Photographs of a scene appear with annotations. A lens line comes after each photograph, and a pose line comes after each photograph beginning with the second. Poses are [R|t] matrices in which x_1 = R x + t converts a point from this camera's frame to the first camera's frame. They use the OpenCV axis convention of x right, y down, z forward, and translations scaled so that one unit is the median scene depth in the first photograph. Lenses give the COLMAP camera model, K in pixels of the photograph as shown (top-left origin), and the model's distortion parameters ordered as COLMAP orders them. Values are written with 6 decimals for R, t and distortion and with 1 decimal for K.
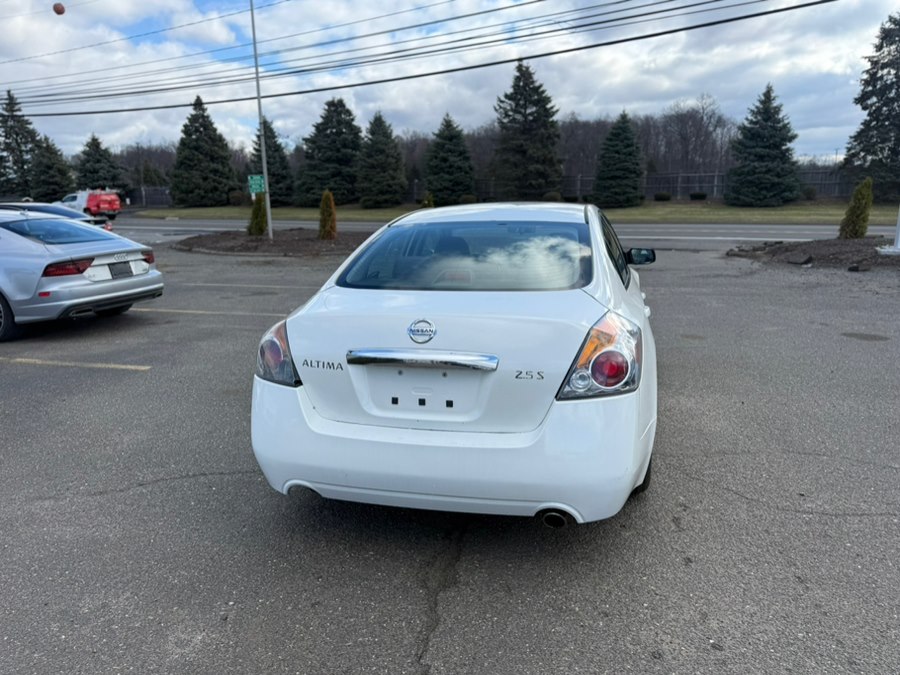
lens RADIAL K [[636.7, 0, 456.2], [0, 636.7, 339.2], [0, 0, 1]] dist [0.049476, -0.057979]
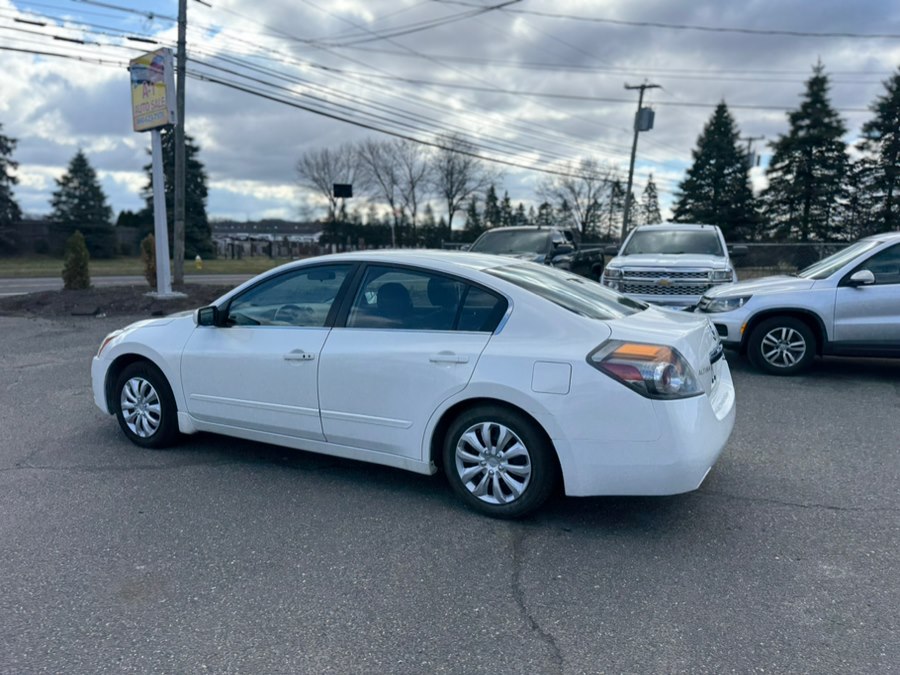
lens RADIAL K [[636.7, 0, 456.8], [0, 636.7, 340.4], [0, 0, 1]] dist [0.049476, -0.057979]
pose [[0.232240, -0.122540, 0.964908, -0.102410], [0.198907, 0.977051, 0.076208, -0.014171], [-0.952103, 0.174228, 0.251285, 0.074153]]
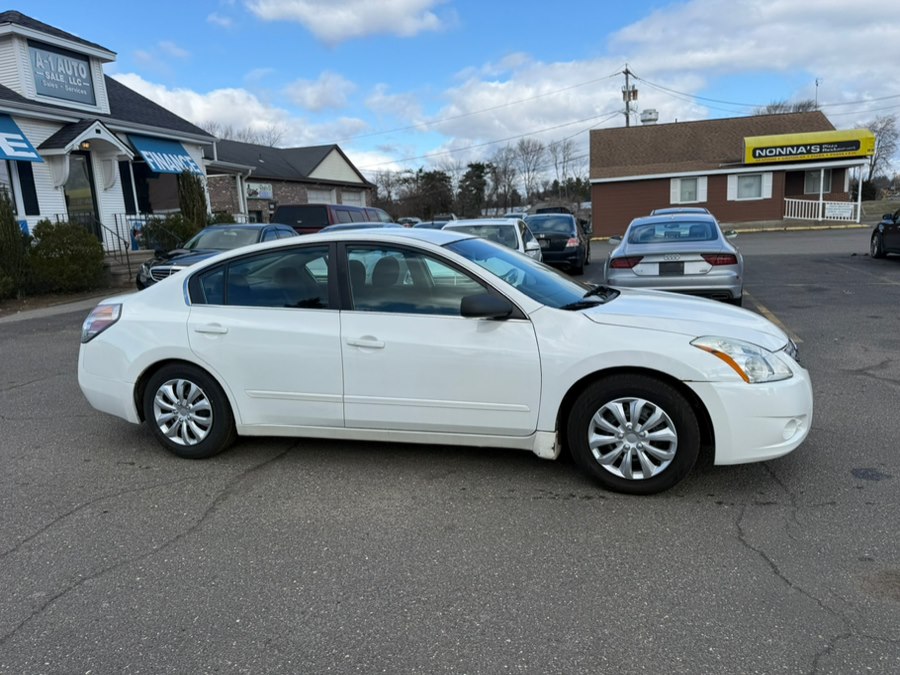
lens RADIAL K [[636.7, 0, 453.6], [0, 636.7, 344.2], [0, 0, 1]] dist [0.049476, -0.057979]
pose [[-0.051413, 0.202606, -0.977910, 0.125194], [-0.165631, 0.963914, 0.208414, -0.029438], [0.984847, 0.172687, -0.015999, 0.128027]]
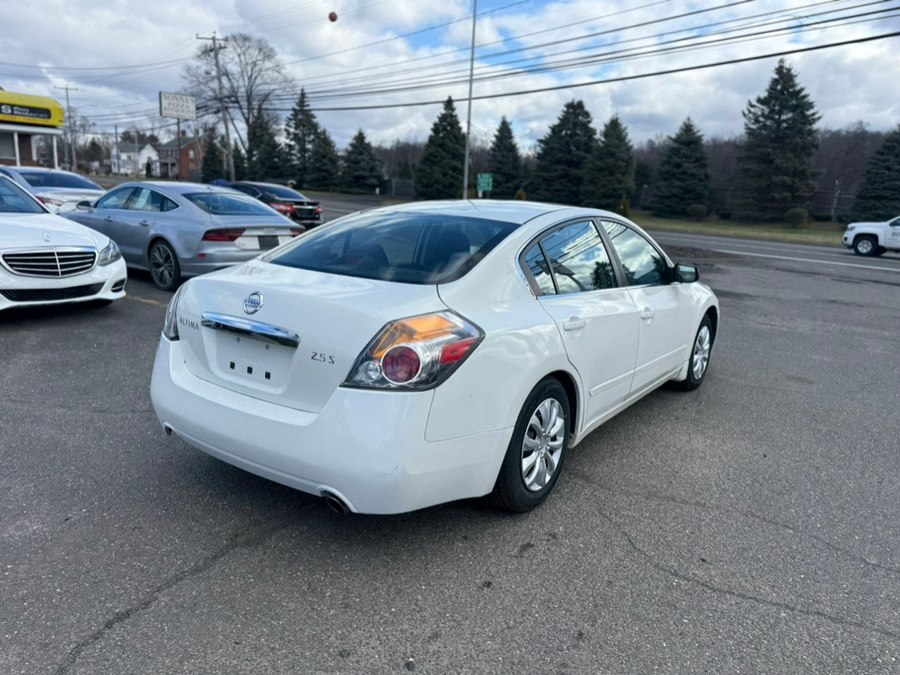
lens RADIAL K [[636.7, 0, 455.9], [0, 636.7, 344.4], [0, 0, 1]] dist [0.049476, -0.057979]
pose [[0.931271, 0.145157, -0.334161, 0.039236], [-0.143944, 0.989174, 0.028532, -0.001476], [0.334685, 0.021529, 0.942084, 0.006594]]
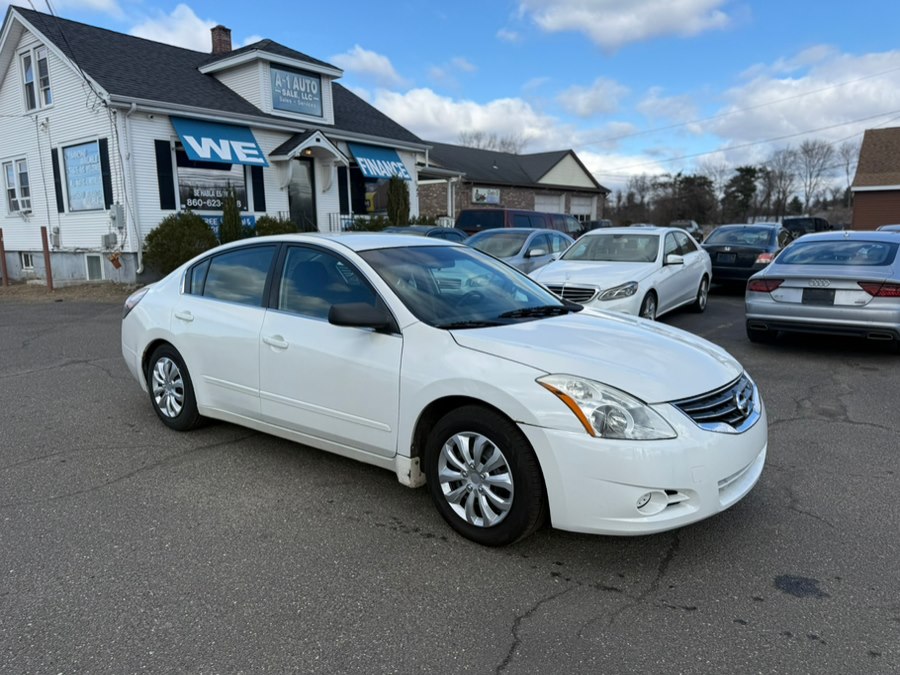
lens RADIAL K [[636.7, 0, 455.5], [0, 636.7, 341.3], [0, 0, 1]] dist [0.049476, -0.057979]
pose [[-0.423568, 0.165855, -0.890552, 0.108290], [-0.180515, 0.947925, 0.262397, -0.038324], [0.887696, 0.271901, -0.371571, 0.174175]]
